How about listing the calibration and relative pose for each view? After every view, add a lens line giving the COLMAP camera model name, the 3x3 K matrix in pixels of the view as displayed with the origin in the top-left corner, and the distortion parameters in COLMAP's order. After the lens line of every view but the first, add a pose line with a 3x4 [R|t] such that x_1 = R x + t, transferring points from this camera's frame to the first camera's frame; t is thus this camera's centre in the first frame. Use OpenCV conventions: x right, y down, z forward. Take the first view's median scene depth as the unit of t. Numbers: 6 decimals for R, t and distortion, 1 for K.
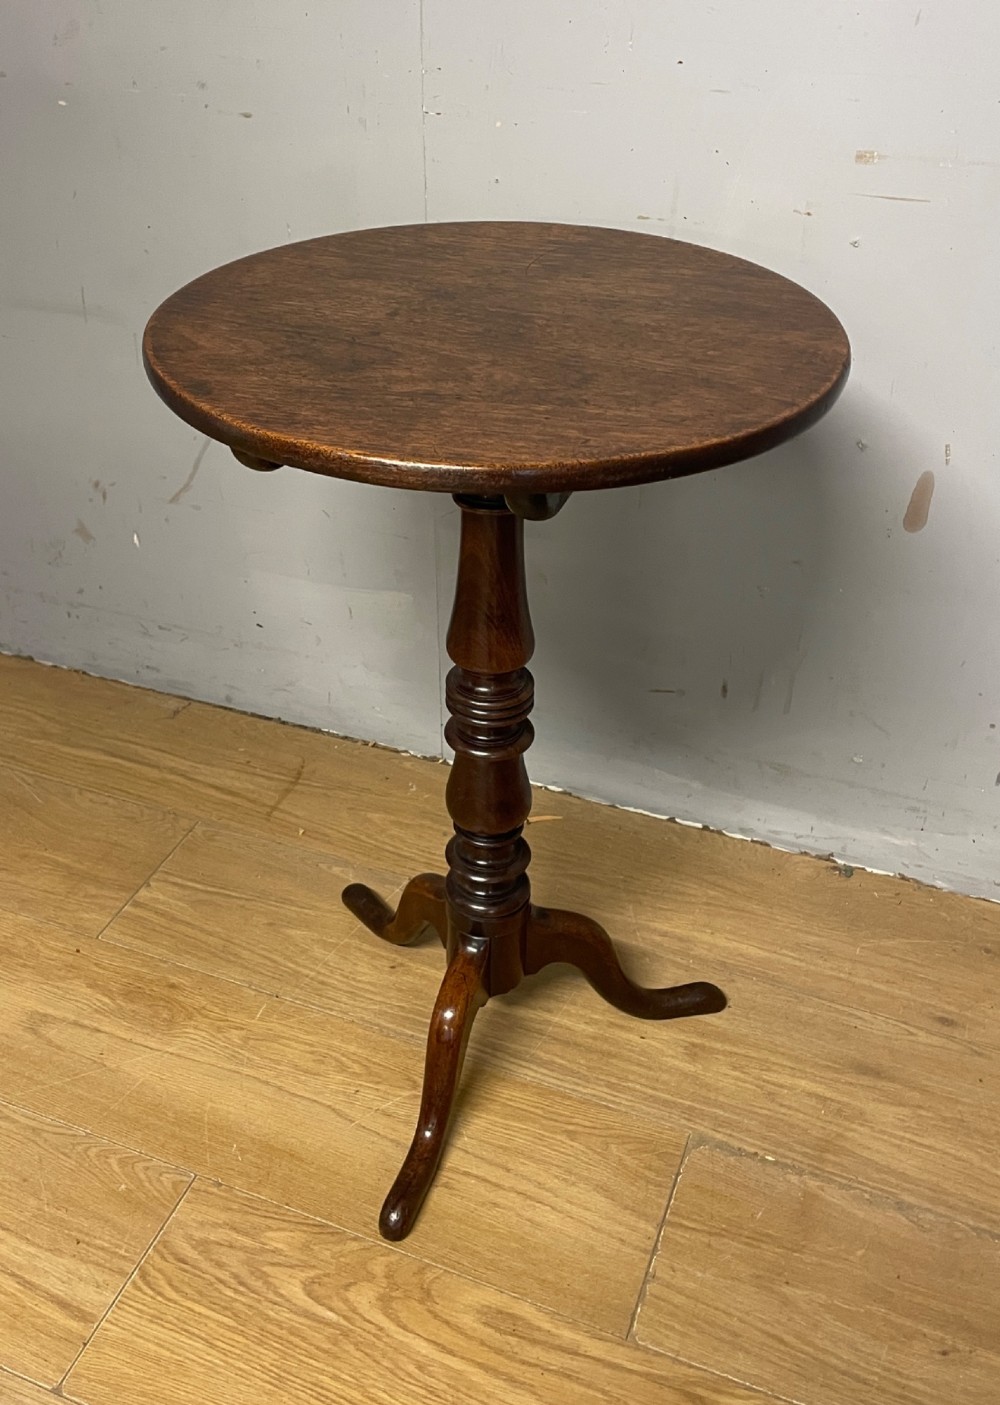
lens RADIAL K [[1423.0, 0, 454.5], [0, 1423.0, 593.6], [0, 0, 1]] dist [0.059113, 0.000000]
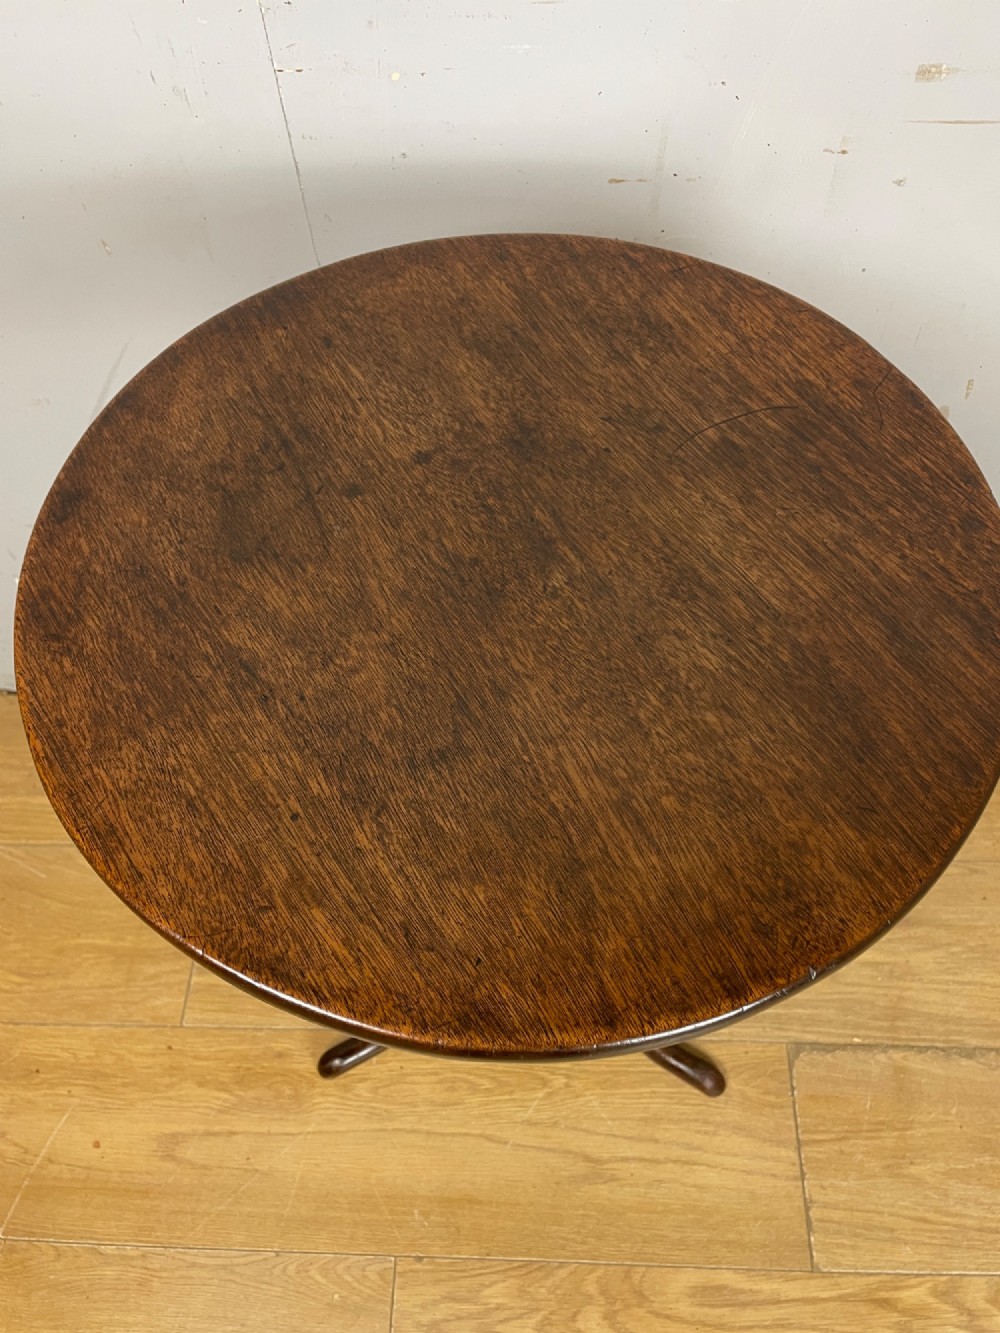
lens RADIAL K [[1024.0, 0, 503.7], [0, 1024.0, 672.1], [0, 0, 1]] dist [0.085748, -0.109609]
pose [[0.934803, -0.312354, 0.169052, -0.092564], [0.204144, 0.862036, 0.463917, -0.302555], [-0.290635, -0.399160, 0.869599, 0.444719]]
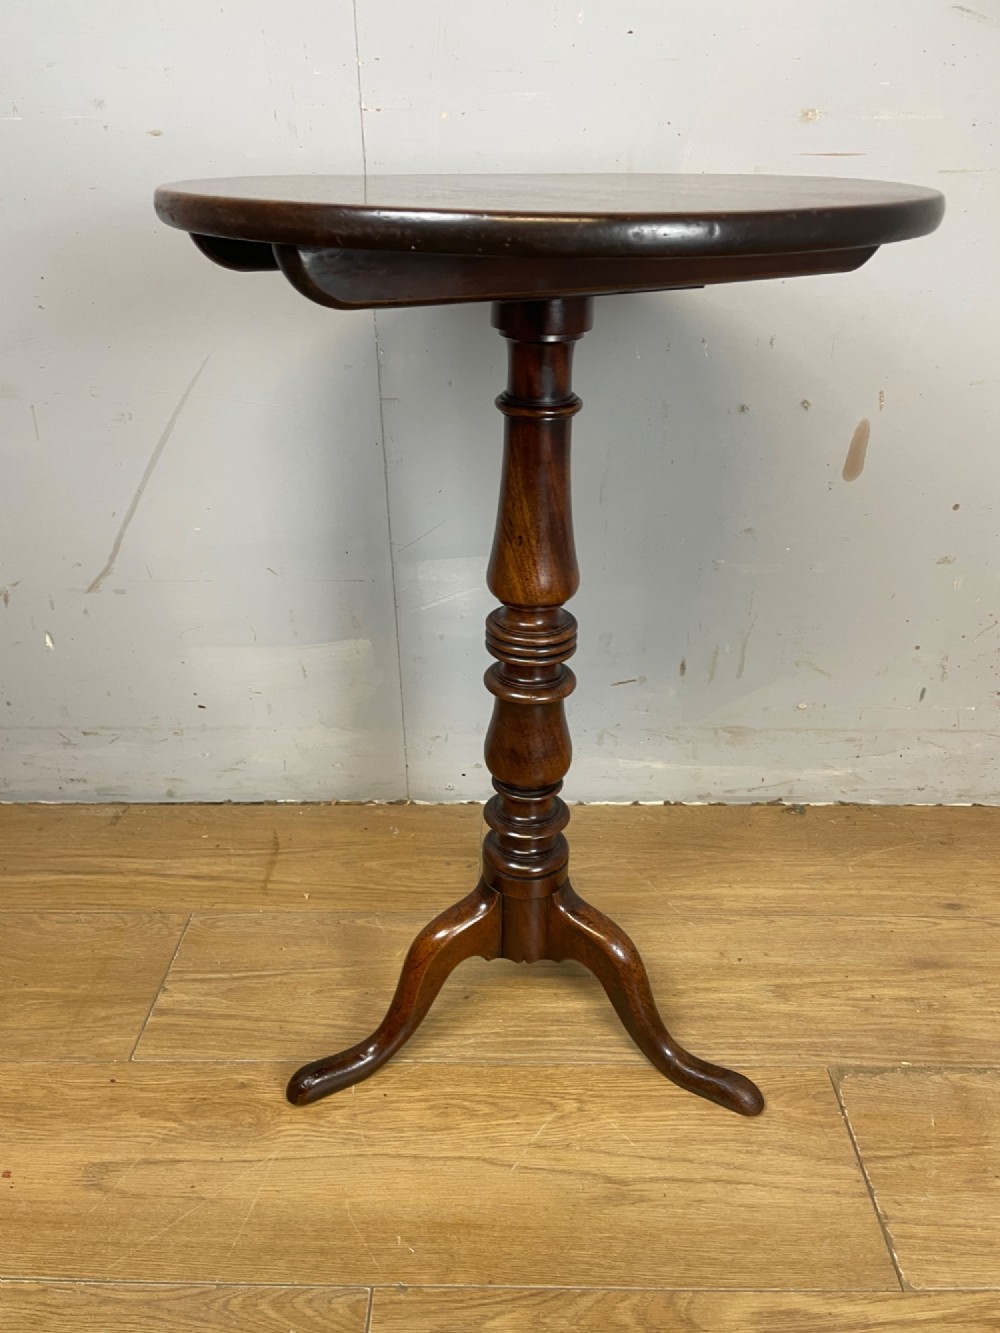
lens RADIAL K [[1024.0, 0, 495.6], [0, 1024.0, 665.8], [0, 0, 1]] dist [0.085748, -0.109609]
pose [[0.928373, -0.166515, 0.332259, -0.239324], [0.189346, 0.981201, -0.037317, 0.078670], [-0.319799, 0.097556, 0.942450, 0.346143]]
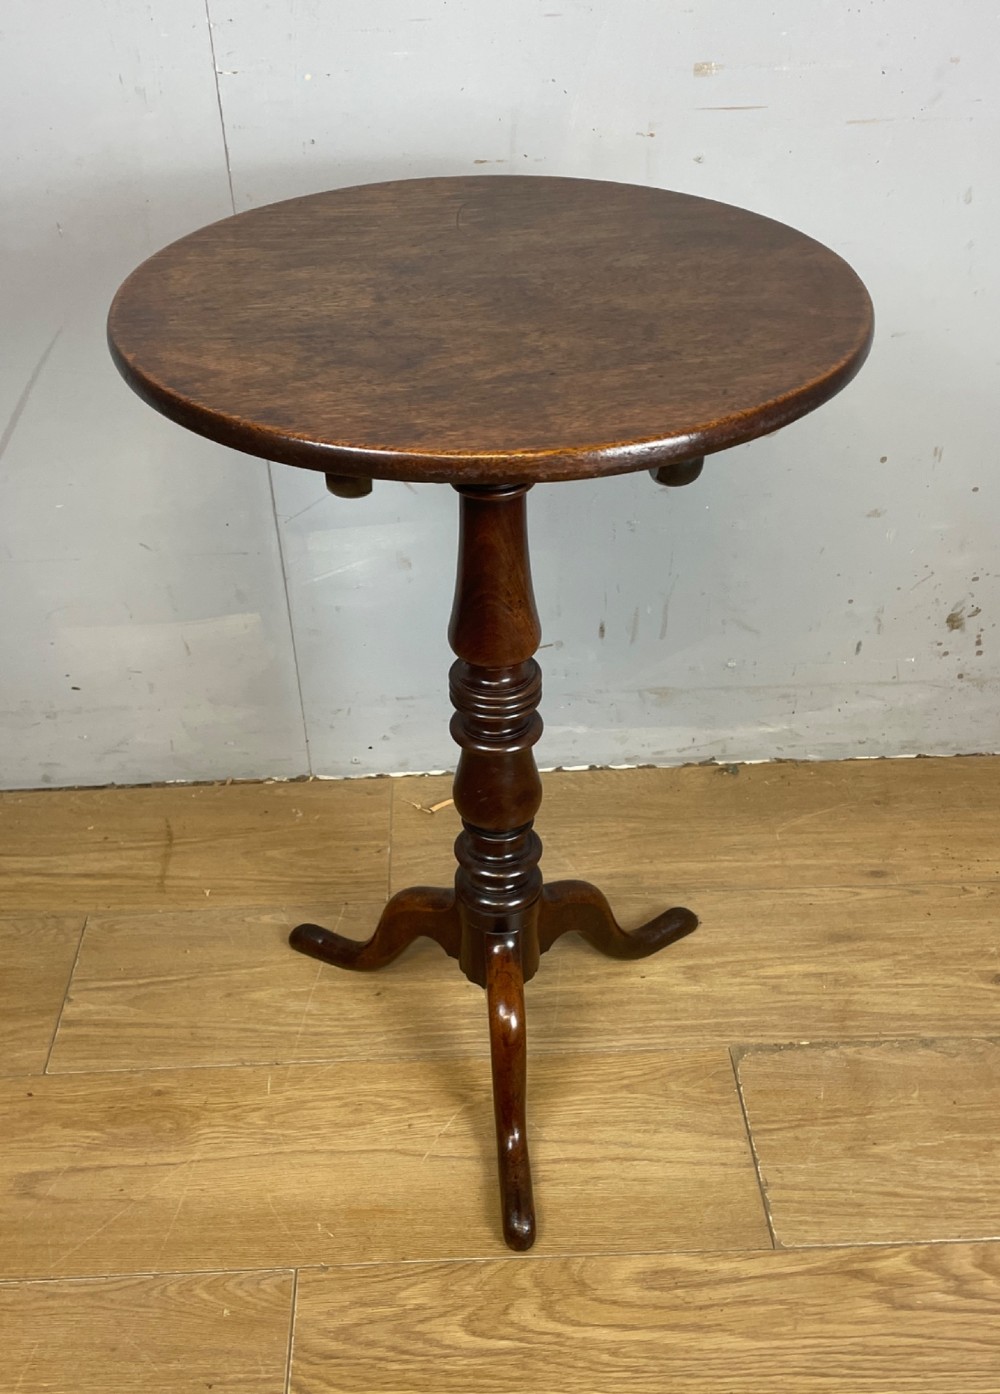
lens RADIAL K [[1411.9, 0, 482.2], [0, 1411.9, 684.7], [0, 0, 1]] dist [0.059113, 0.000000]
pose [[0.909717, -0.252853, 0.329364, -0.261945], [0.223478, 0.966678, 0.124863, -0.045505], [-0.349961, -0.039985, 0.935911, 0.105497]]
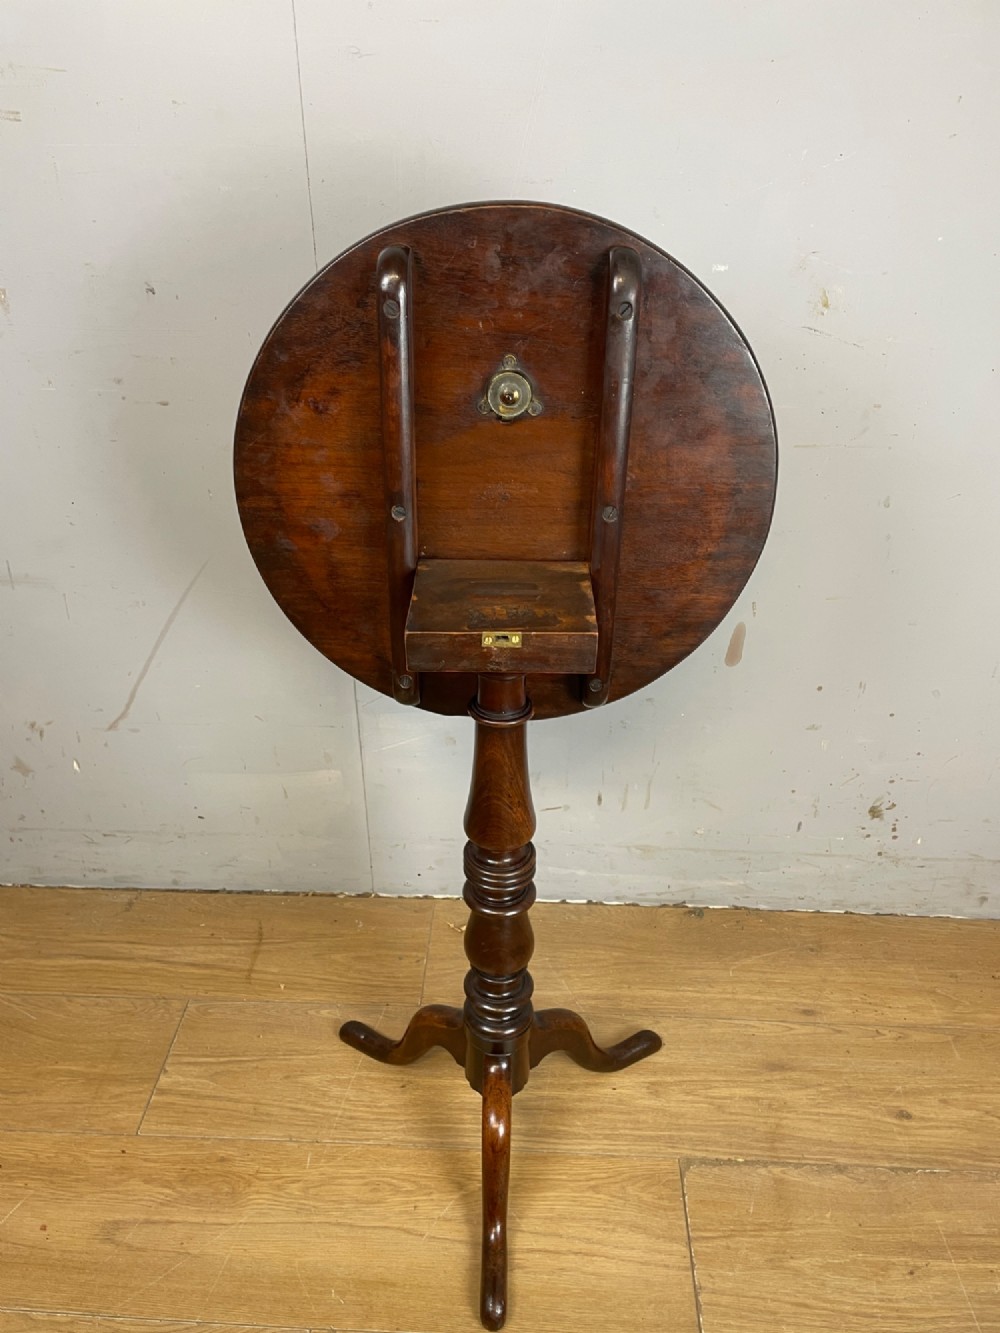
lens RADIAL K [[1024.4, 0, 495.7], [0, 1024.4, 660.4], [0, 0, 1]] dist [0.089052, -0.110907]
pose [[0.939006, -0.161218, 0.303771, -0.194872], [0.166395, 0.986019, 0.008950, -0.097486], [-0.300967, 0.042142, 0.952703, 0.135748]]
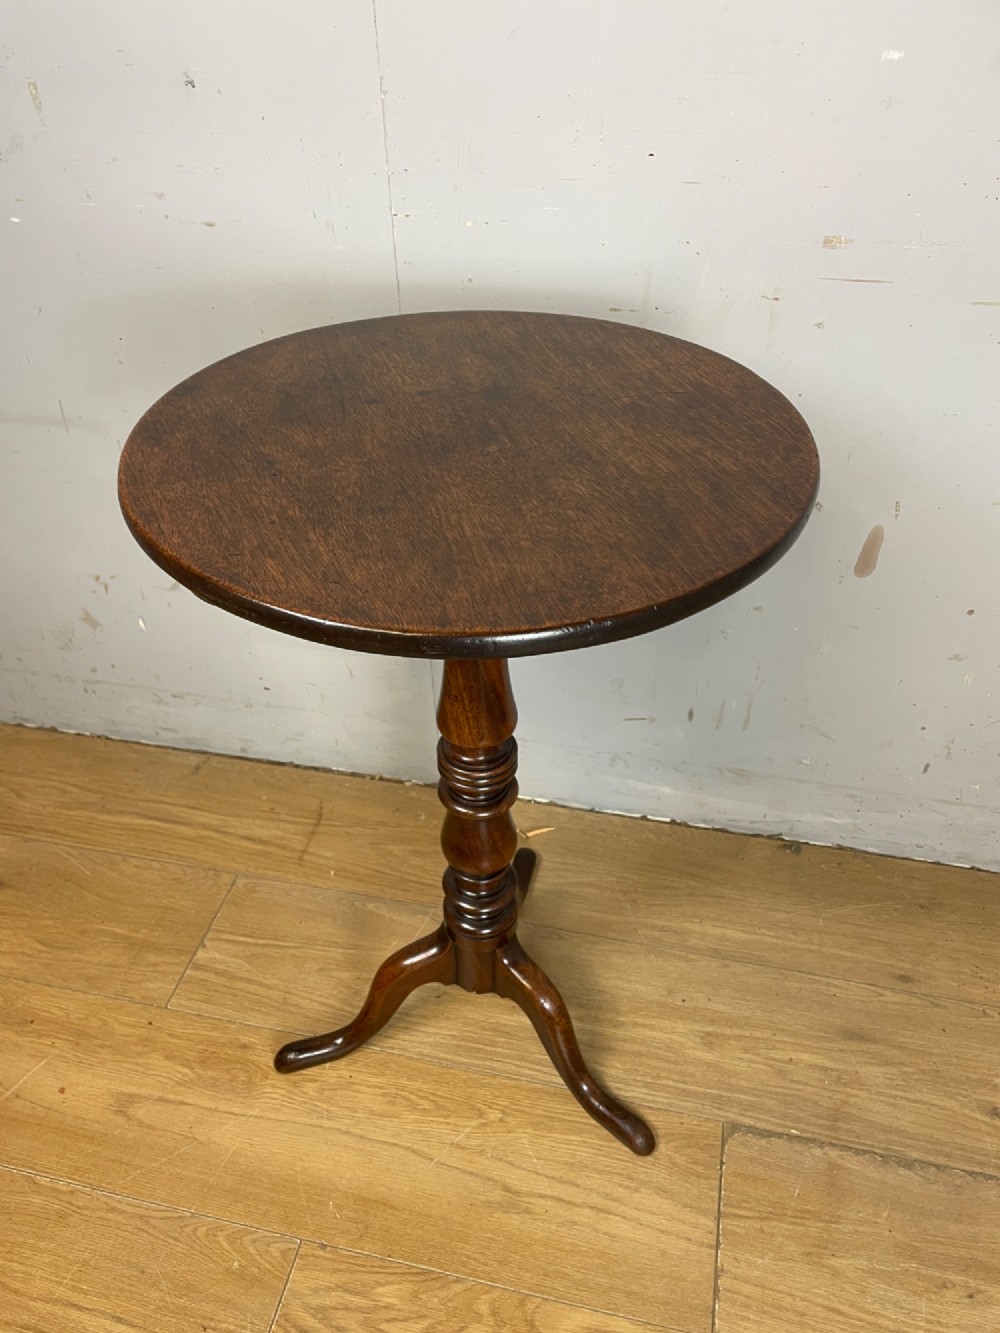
lens RADIAL K [[1024.0, 0, 495.7], [0, 1024.0, 668.9], [0, 0, 1]] dist [0.085748, -0.109609]
pose [[0.985437, -0.112890, 0.127157, -0.079900], [0.095932, 0.986542, 0.132405, -0.110700], [-0.140393, -0.118279, 0.983006, 0.235045]]
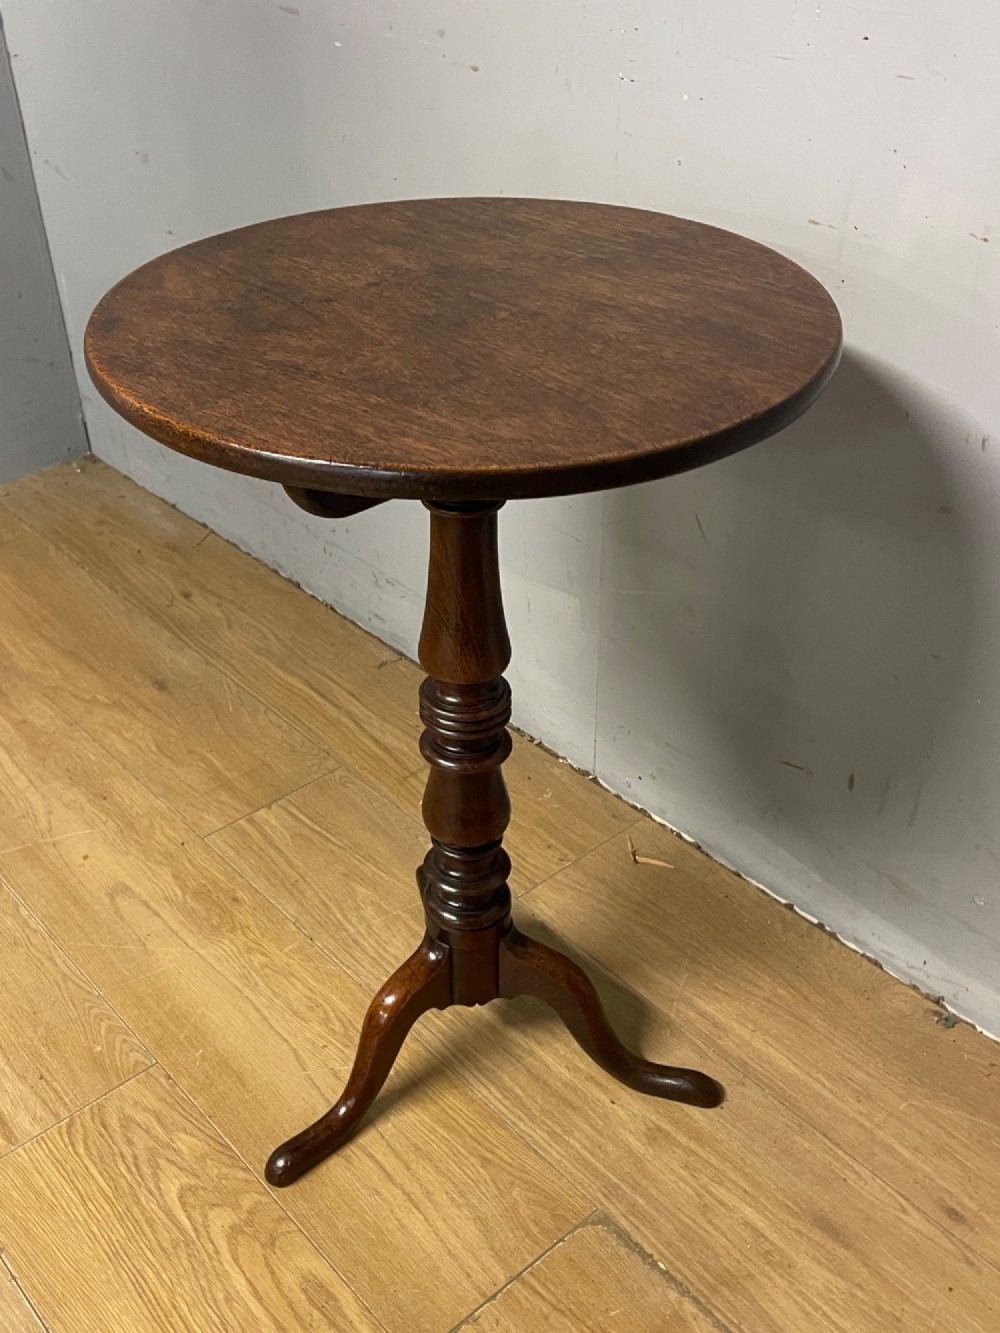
lens RADIAL K [[1397.3, 0, 433.2], [0, 1397.3, 705.2], [0, 0, 1]] dist [0.069757, 0.000000]
pose [[0.885407, 0.254570, -0.388907, 0.332942], [-0.218303, 0.966415, 0.135594, -0.046490], [0.410364, -0.035157, 0.911244, 0.114118]]
